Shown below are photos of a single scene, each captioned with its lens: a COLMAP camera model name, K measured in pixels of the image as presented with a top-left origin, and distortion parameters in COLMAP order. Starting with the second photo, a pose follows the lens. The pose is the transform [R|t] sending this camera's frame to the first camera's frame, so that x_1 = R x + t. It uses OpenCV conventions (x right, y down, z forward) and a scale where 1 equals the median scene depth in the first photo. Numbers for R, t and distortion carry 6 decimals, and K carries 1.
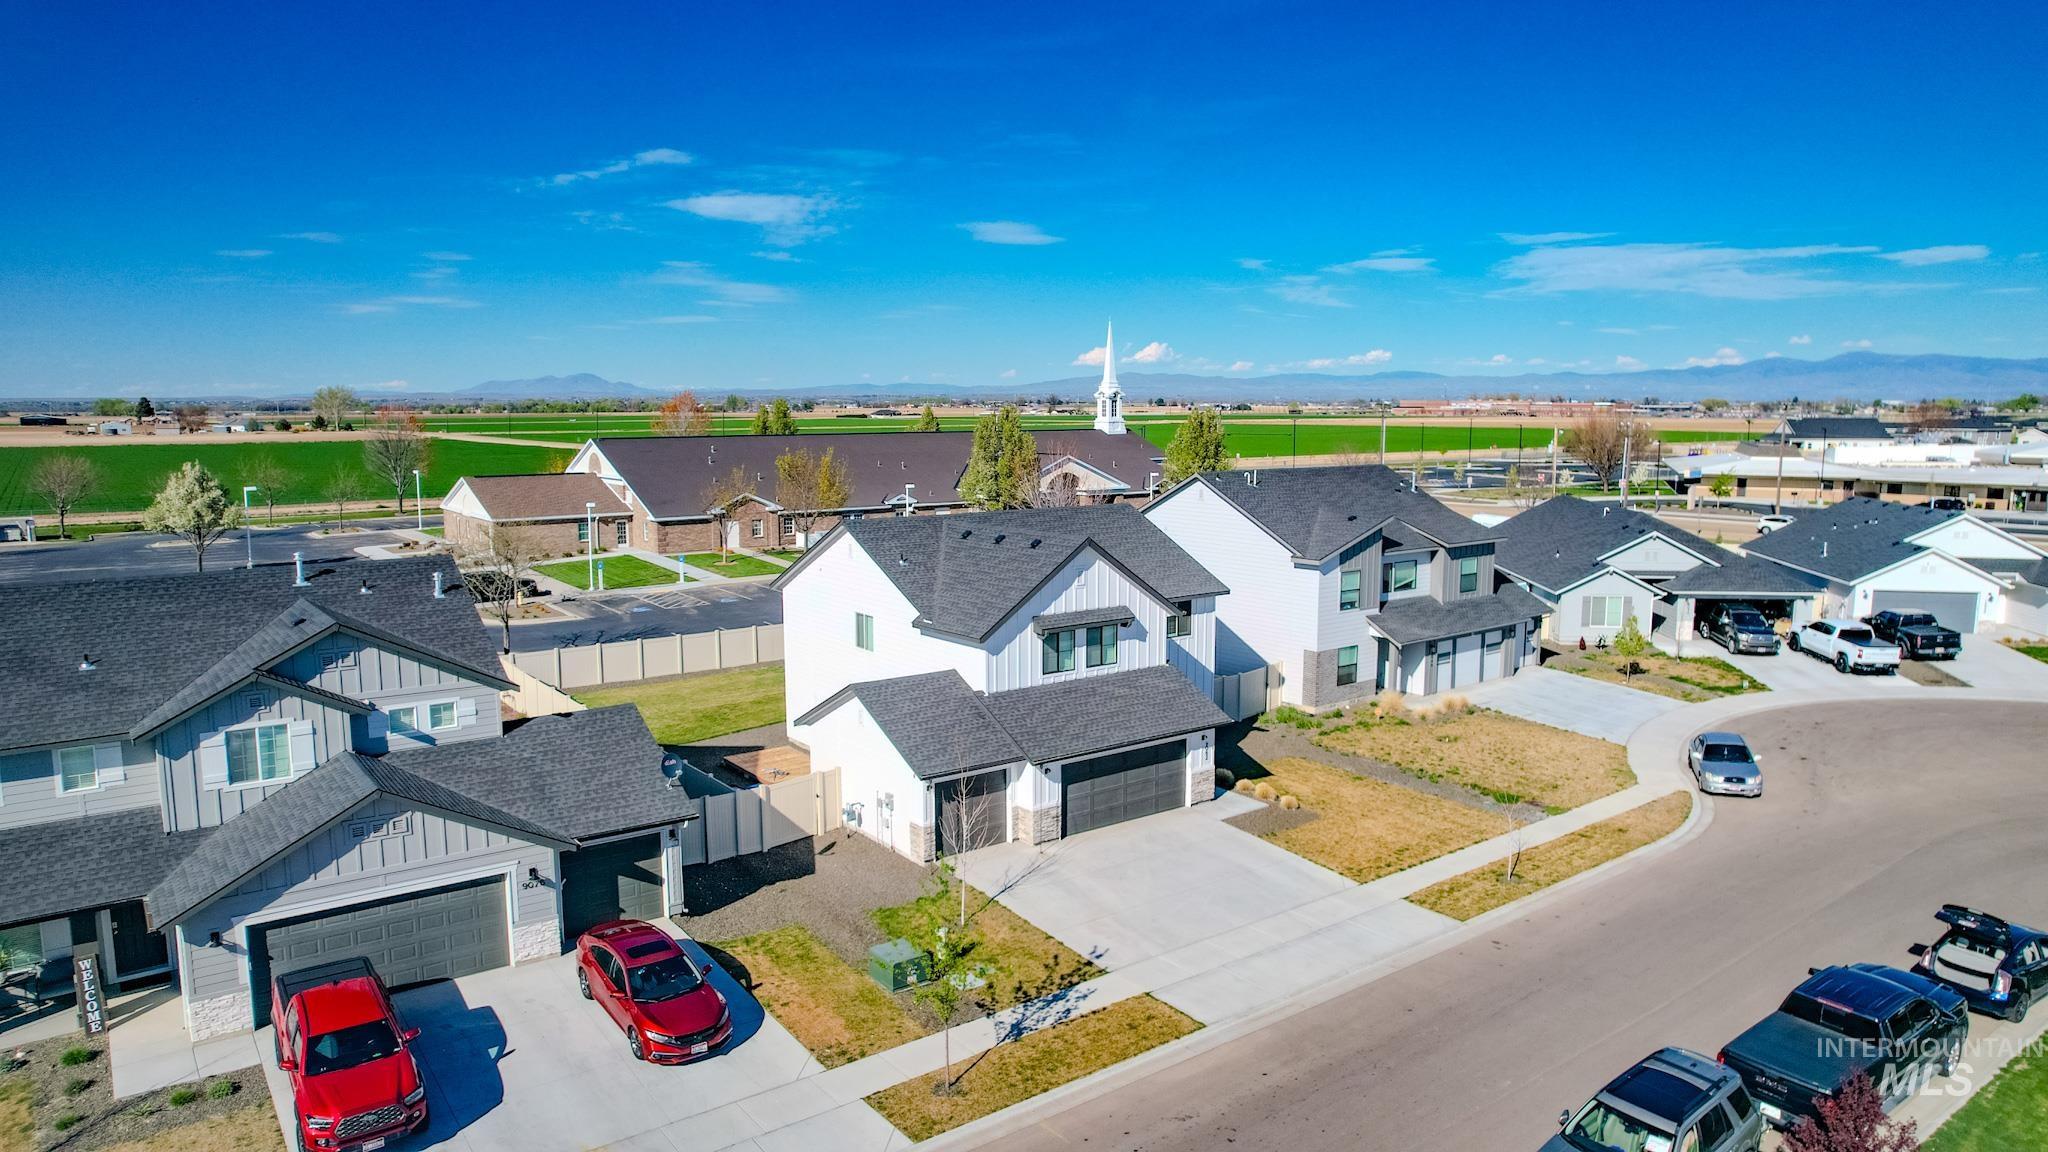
lens RADIAL K [[1298.0, 0, 1026.4], [0, 1298.0, 587.4], [0, 0, 1]] dist [-0.068274, 0.056324]
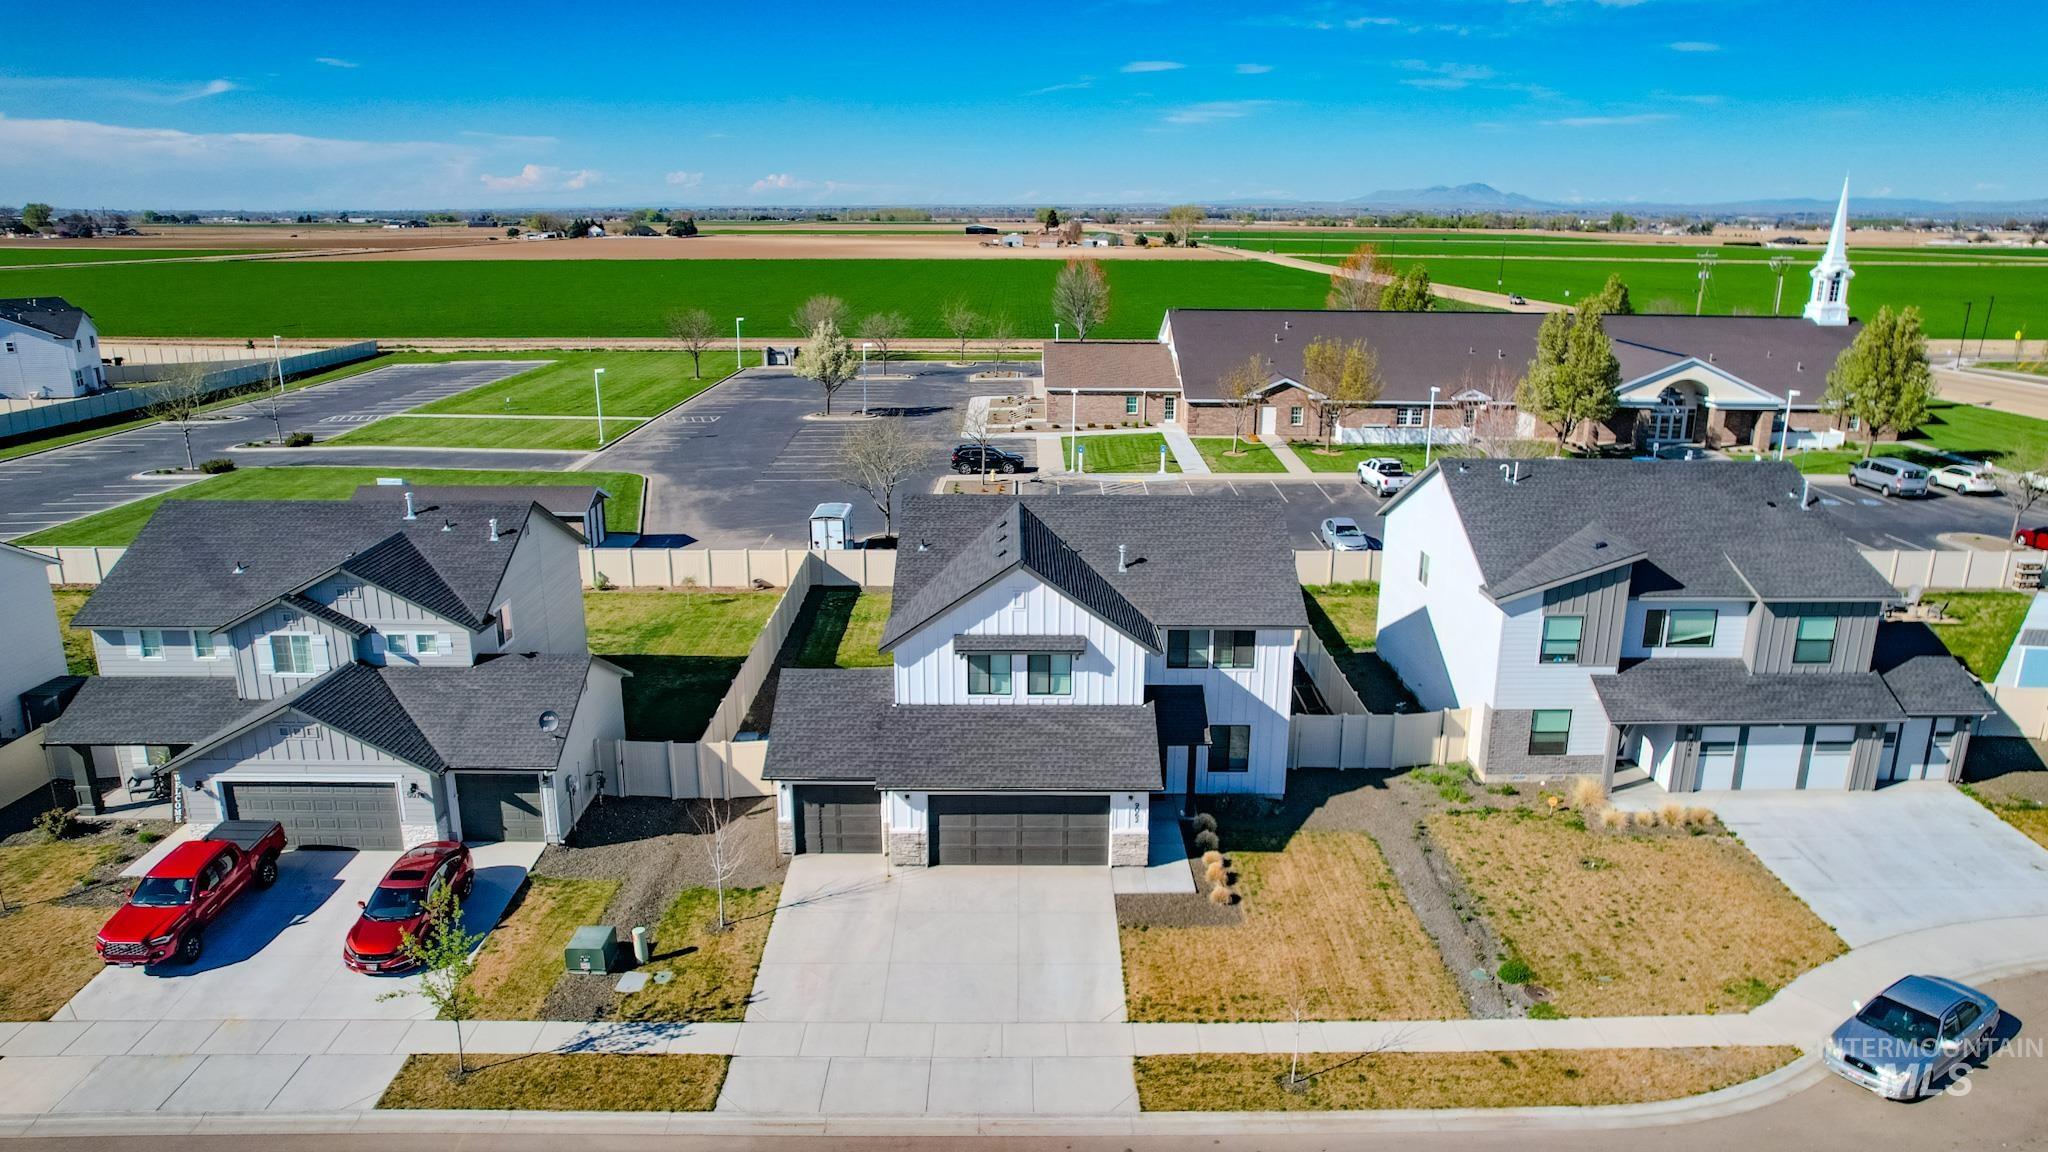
lens RADIAL K [[1337.6, 0, 1031.5], [0, 1337.6, 579.0], [0, 0, 1]] dist [-0.075959, 0.067956]
pose [[0.804899, 0.163286, -0.570504, 0.581537], [-0.090480, 0.983926, 0.153958, -0.166884], [0.586473, -0.072301, 0.806735, 0.235995]]
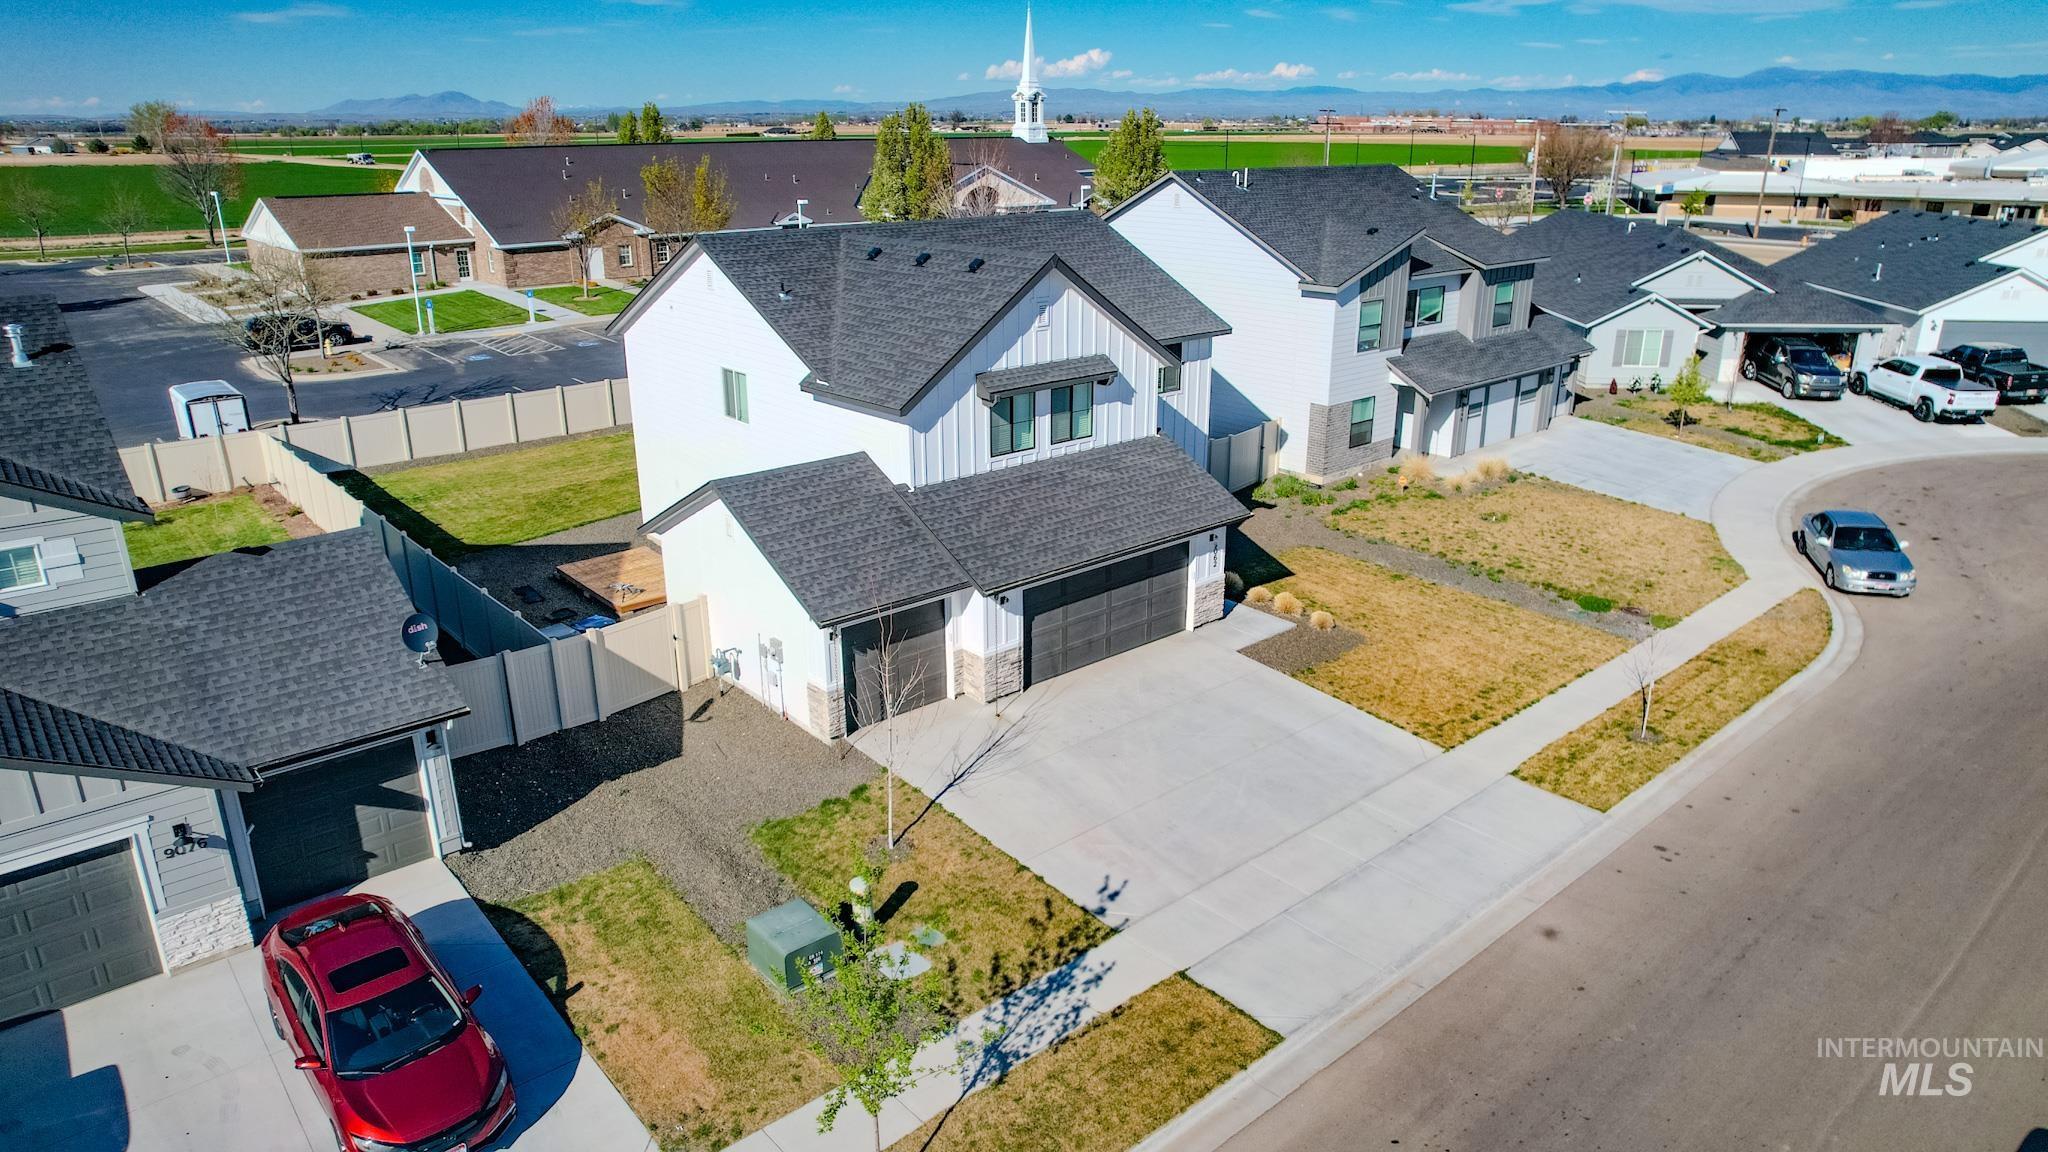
lens RADIAL K [[1298.0, 0, 1026.4], [0, 1298.0, 587.4], [0, 0, 1]] dist [-0.068274, 0.056324]
pose [[0.997439, -0.025327, 0.066892, -0.016499], [0.011094, 0.978674, 0.205121, -0.006920], [-0.070660, -0.203853, 0.976448, 0.293894]]
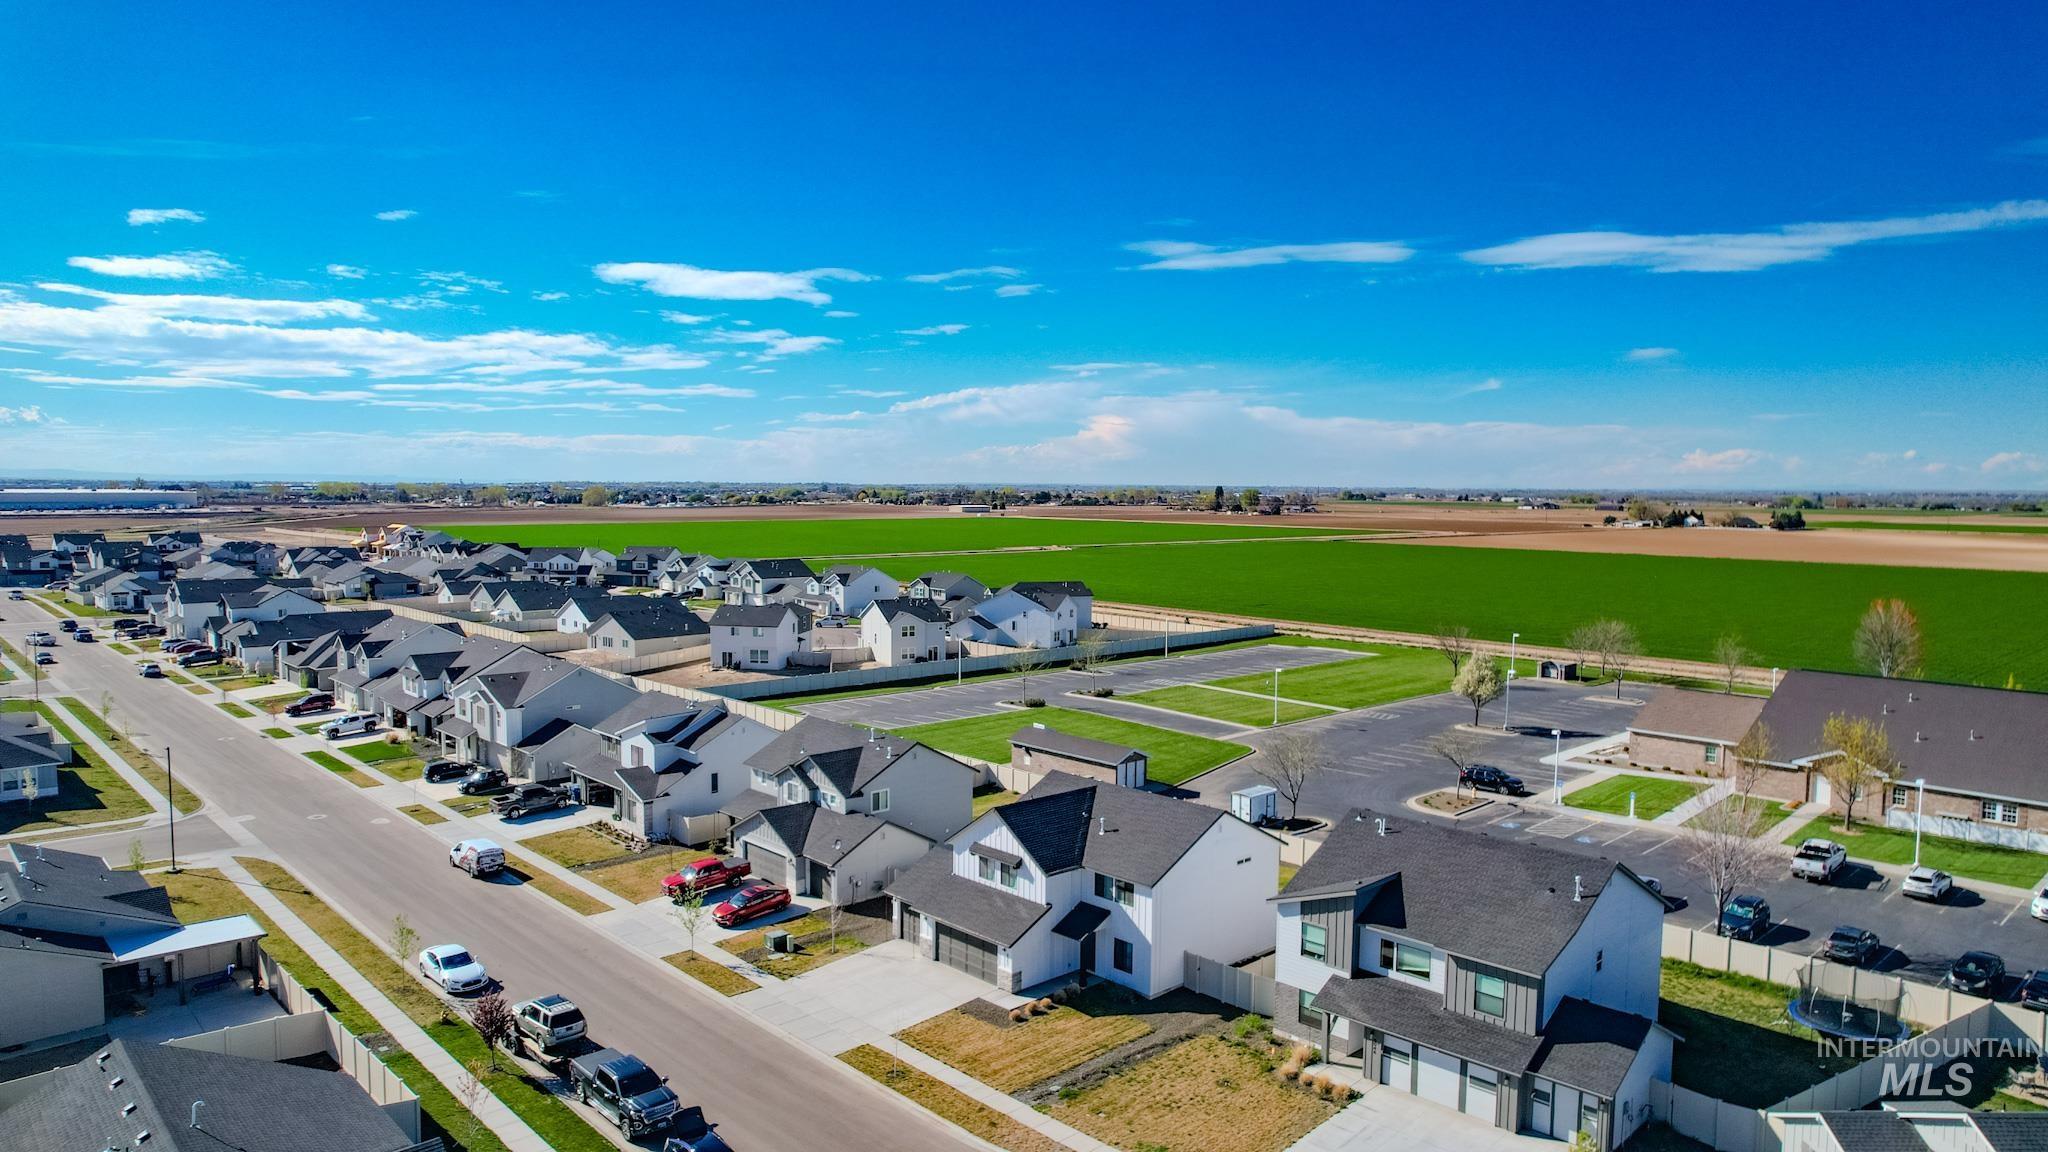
lens RADIAL K [[1298.0, 0, 1026.4], [0, 1298.0, 587.4], [0, 0, 1]] dist [-0.068274, 0.056324]
pose [[0.111891, 0.079484, -0.990537, 1.680662], [-0.150634, 0.986634, 0.062155, -0.426748], [0.982237, 0.142254, 0.122368, 0.773355]]
